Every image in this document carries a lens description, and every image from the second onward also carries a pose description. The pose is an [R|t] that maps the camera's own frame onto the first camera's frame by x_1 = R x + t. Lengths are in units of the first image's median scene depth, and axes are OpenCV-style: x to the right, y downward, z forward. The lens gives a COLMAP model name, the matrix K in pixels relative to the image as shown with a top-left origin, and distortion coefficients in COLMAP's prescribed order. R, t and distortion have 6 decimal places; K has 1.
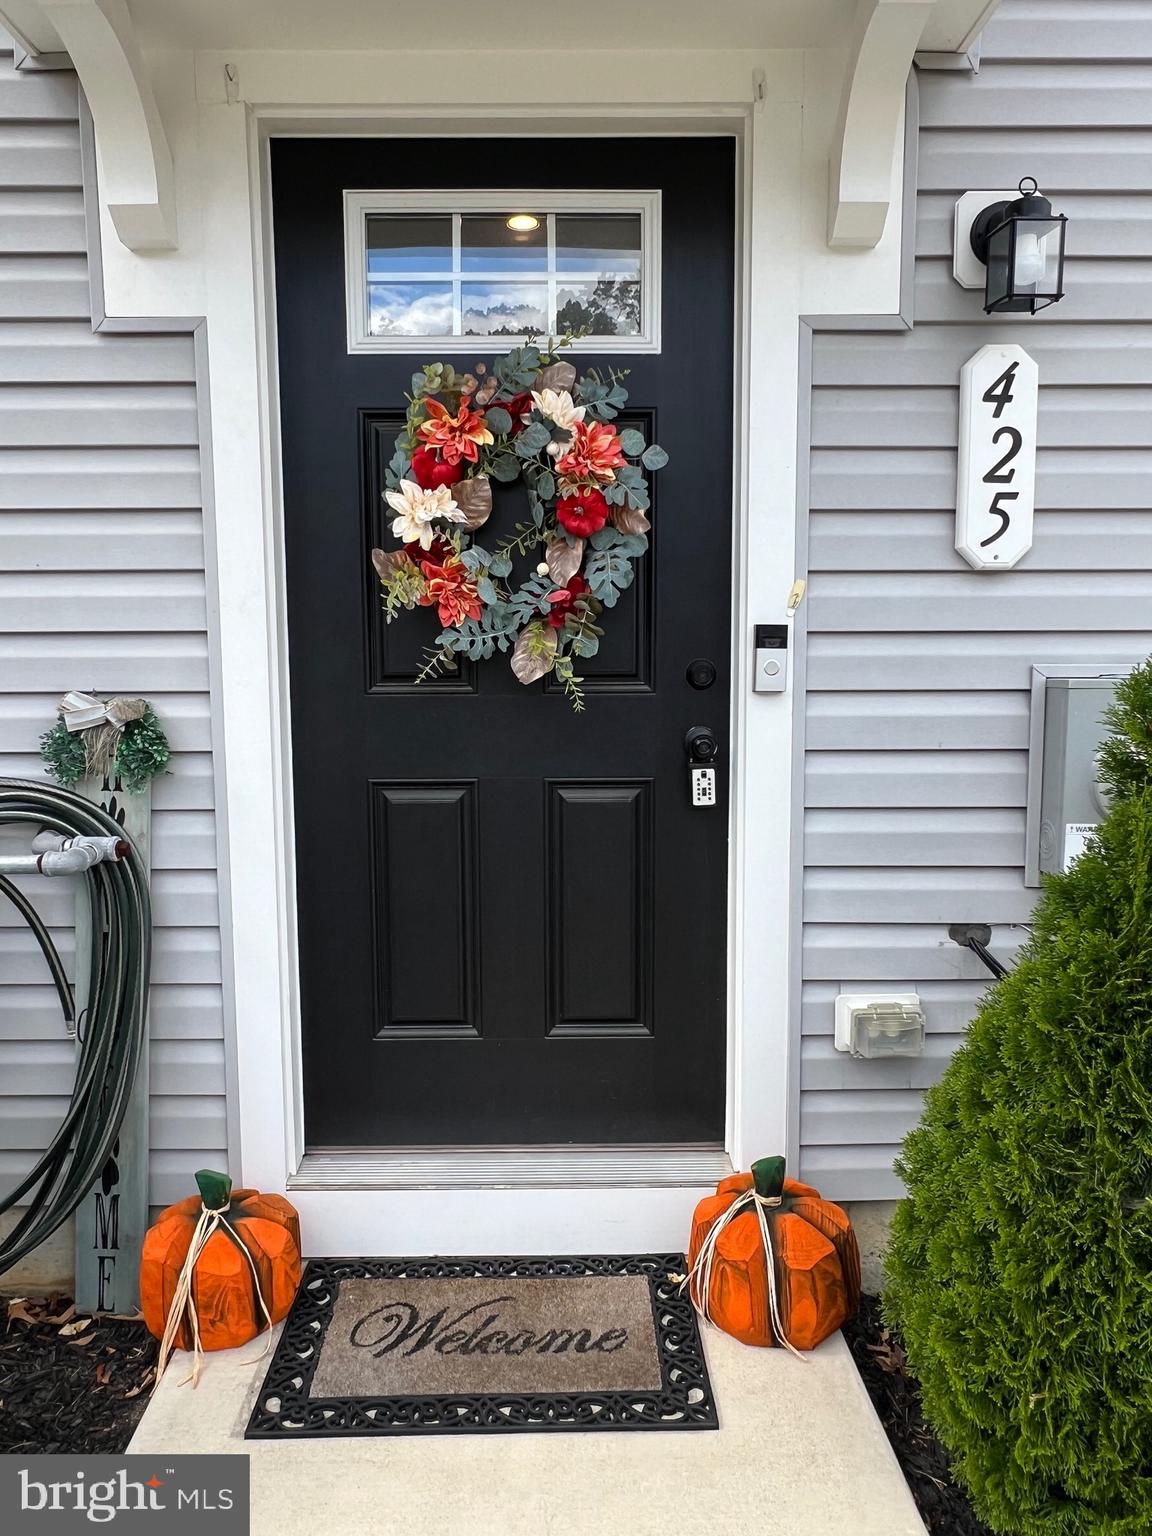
lens RADIAL K [[1034.0, 0, 573.0], [0, 1034.0, 768.9], [0, 0, 1]] dist [-0.002344, 0.000706]
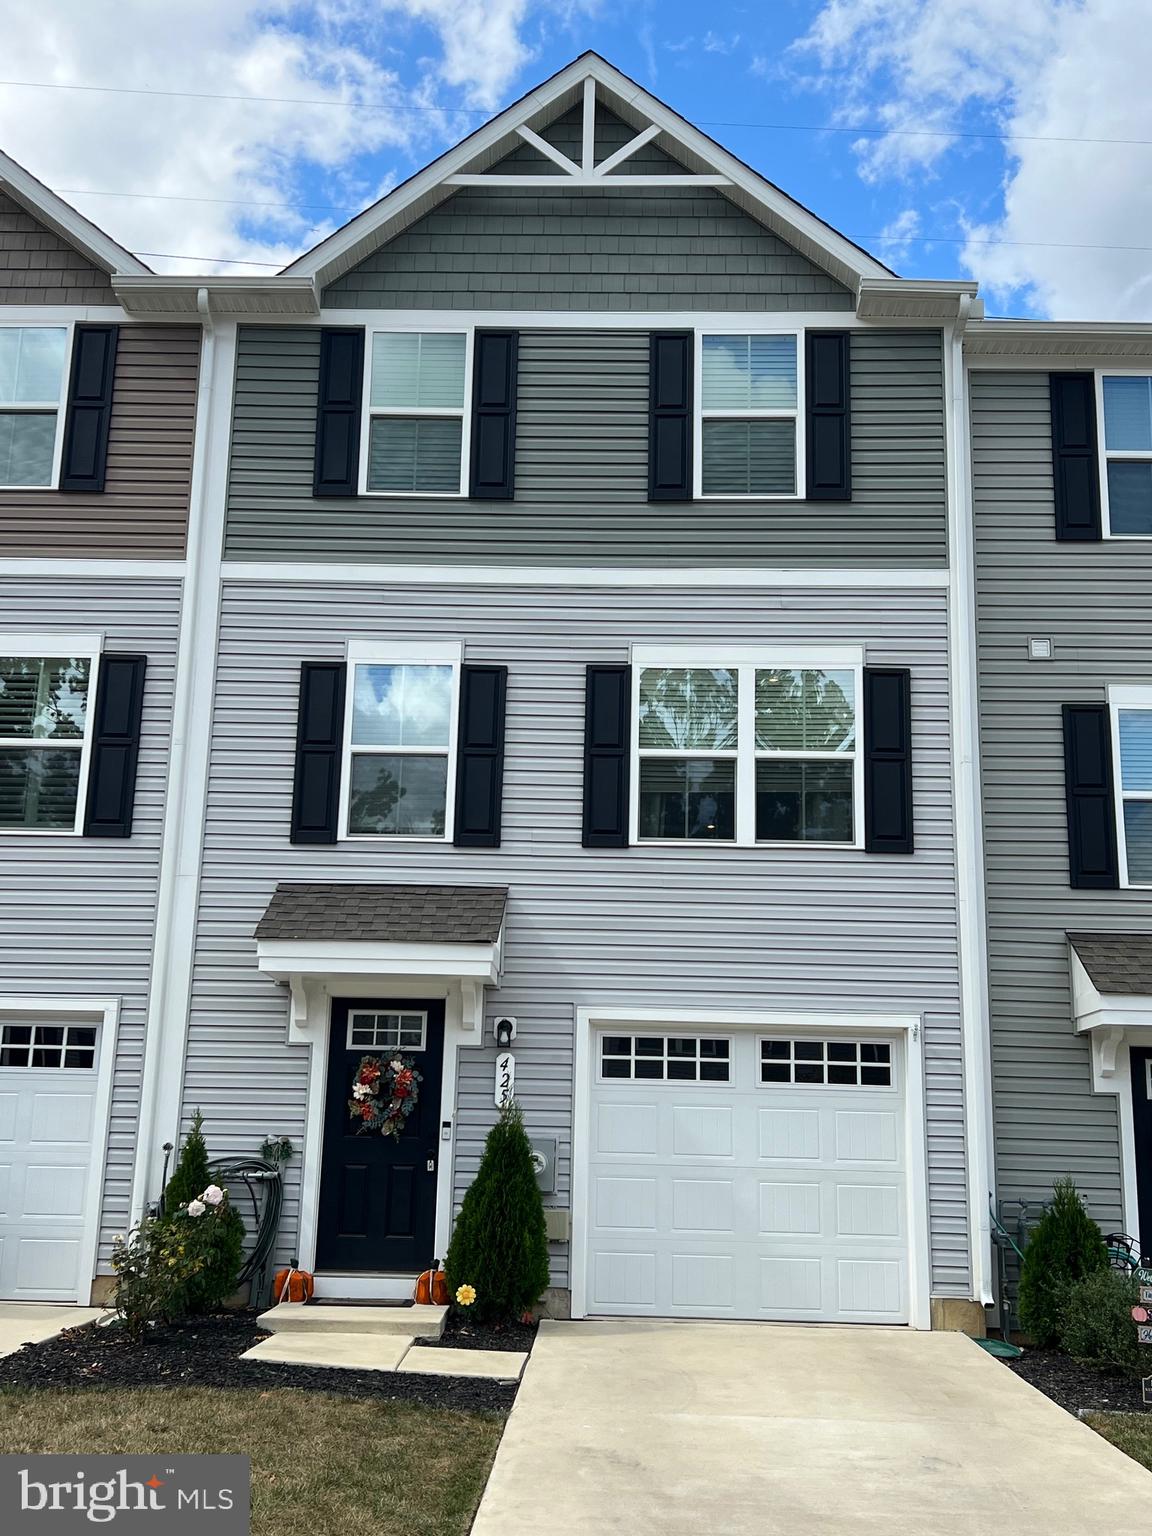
lens RADIAL K [[1650.0, 0, 576.7], [0, 1650.0, 766.9], [0, 0, 1]] dist [0.082252, 0.000000]
pose [[0.998035, 0.014358, -0.060993, 1.056534], [-0.035171, 0.933958, -0.355647, 0.830959], [0.051858, 0.357094, 0.932628, -5.375471]]
